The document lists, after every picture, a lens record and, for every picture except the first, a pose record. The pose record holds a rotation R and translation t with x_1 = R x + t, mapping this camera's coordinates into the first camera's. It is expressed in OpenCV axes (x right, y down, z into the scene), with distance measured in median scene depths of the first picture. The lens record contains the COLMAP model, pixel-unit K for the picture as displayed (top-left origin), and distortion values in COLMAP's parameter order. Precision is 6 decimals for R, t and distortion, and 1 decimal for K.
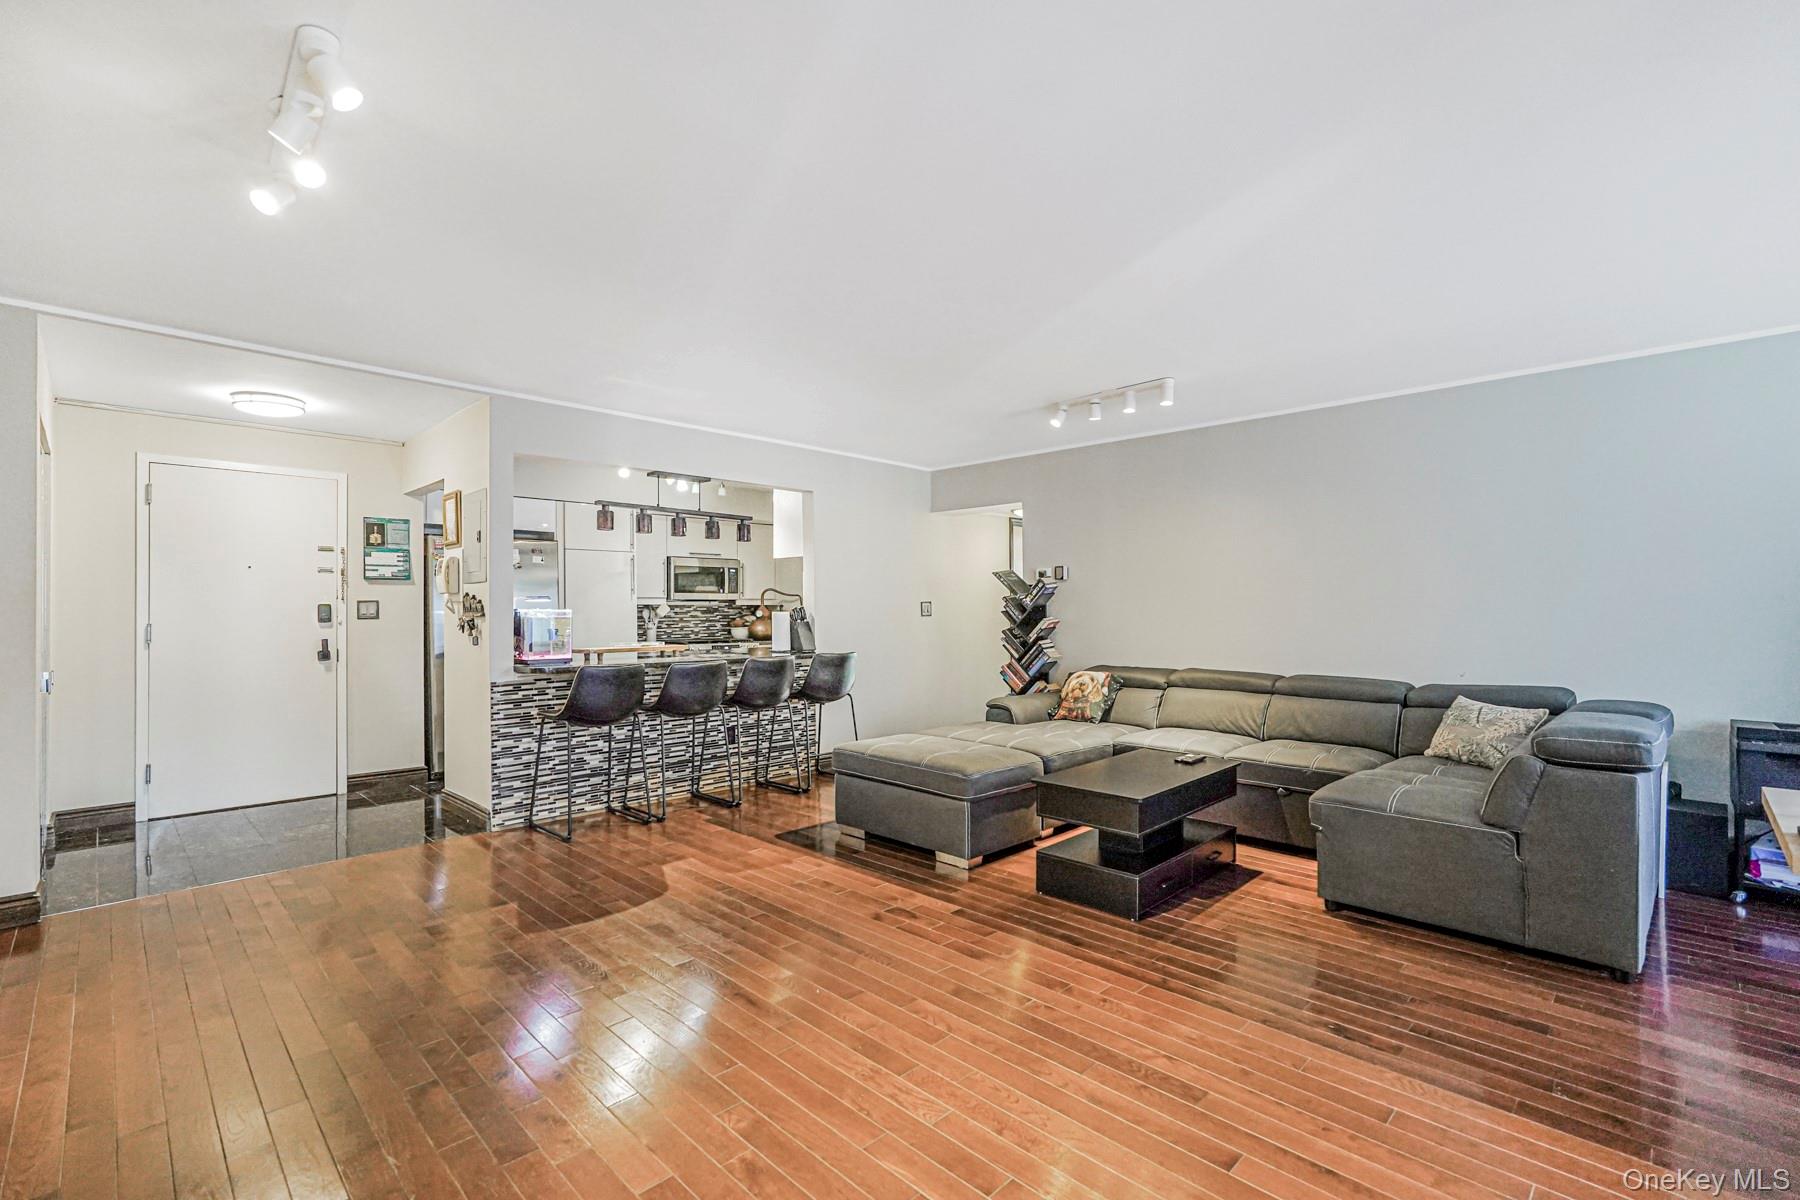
lens RADIAL K [[789.0, 0, 903.7], [0, 789.0, 606.4], [0, 0, 1]] dist [-0.001304, -0.000165]
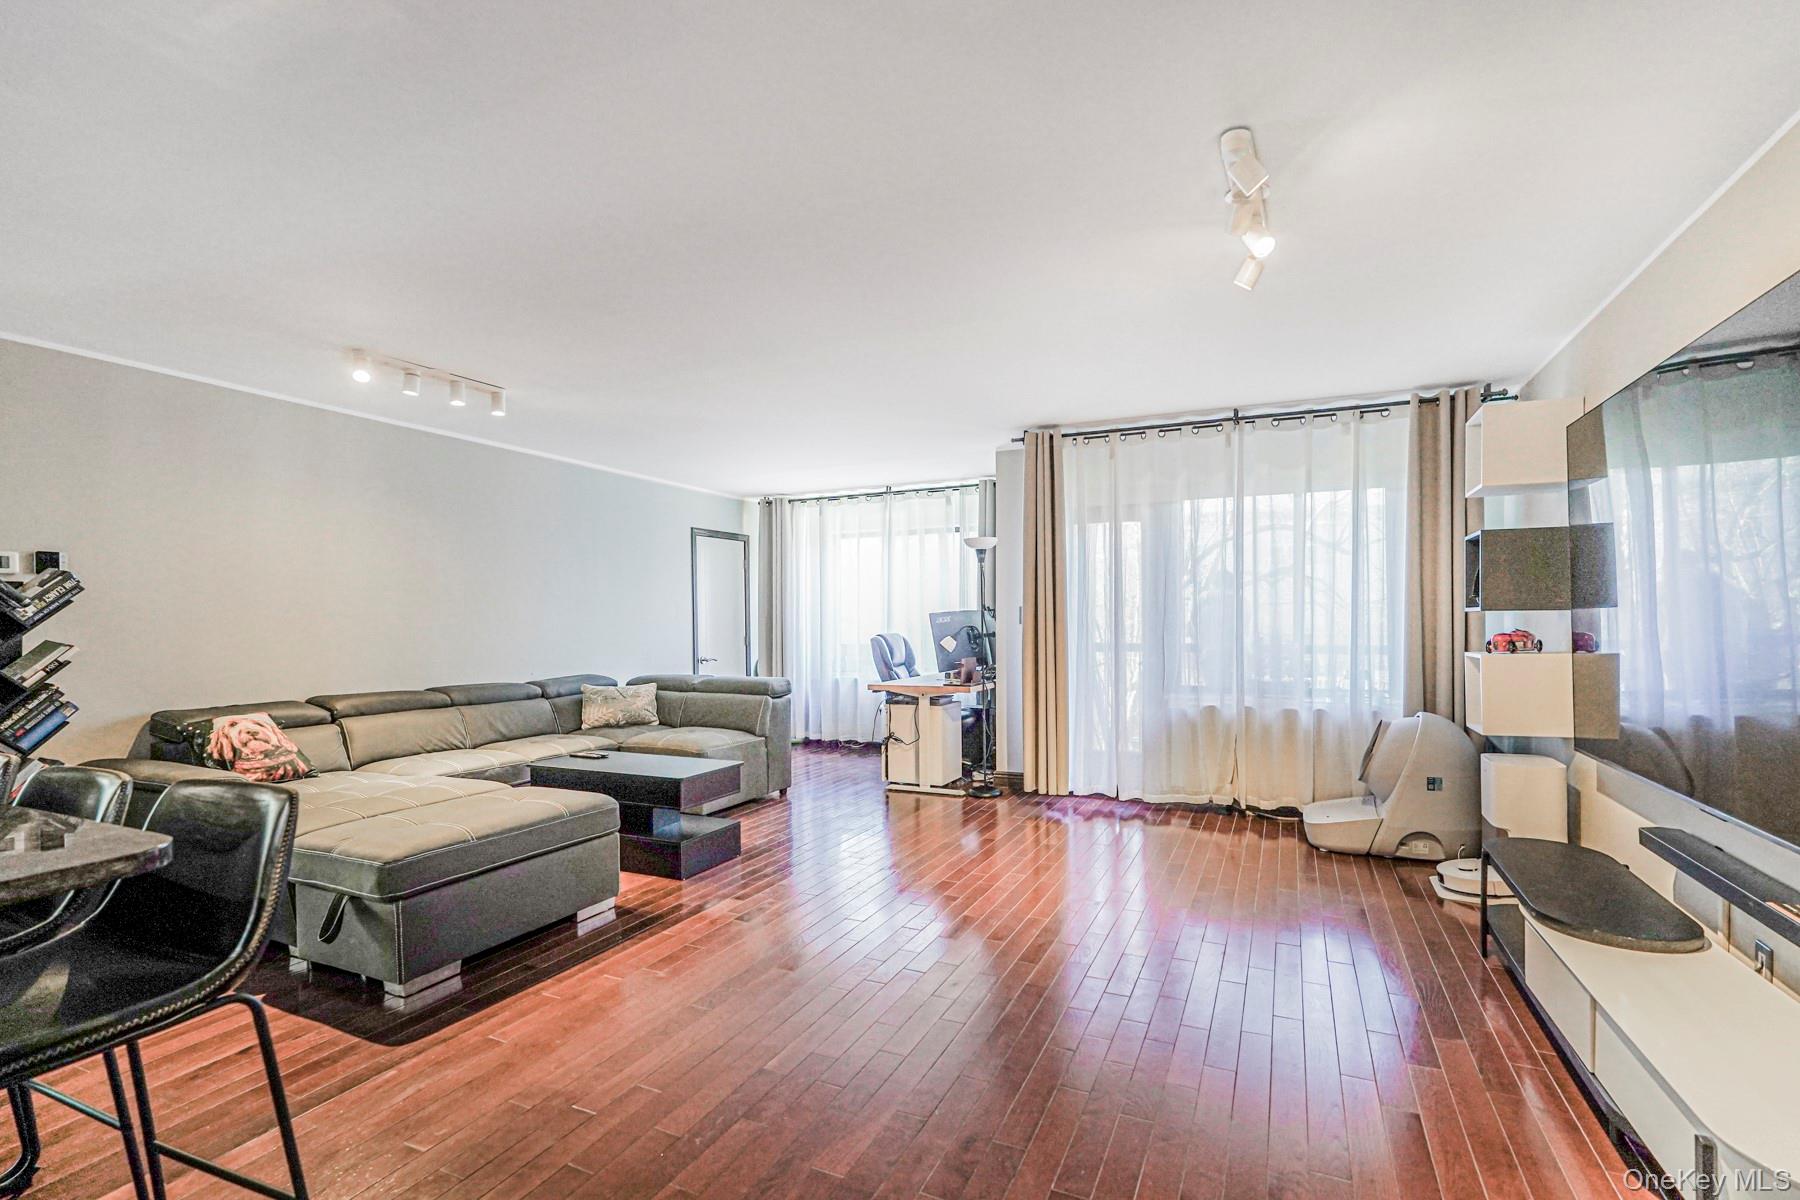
lens RADIAL K [[821.5, 0, 900.0], [0, 821.5, 600.0], [0, 0, 1]] dist [-0.003207, 0.000589]
pose [[-0.325442, 0.026044, 0.945203, -0.866409], [0.000397, 0.999624, -0.027407, 0.004809], [-0.945562, -0.008544, -0.325330, 0.929661]]
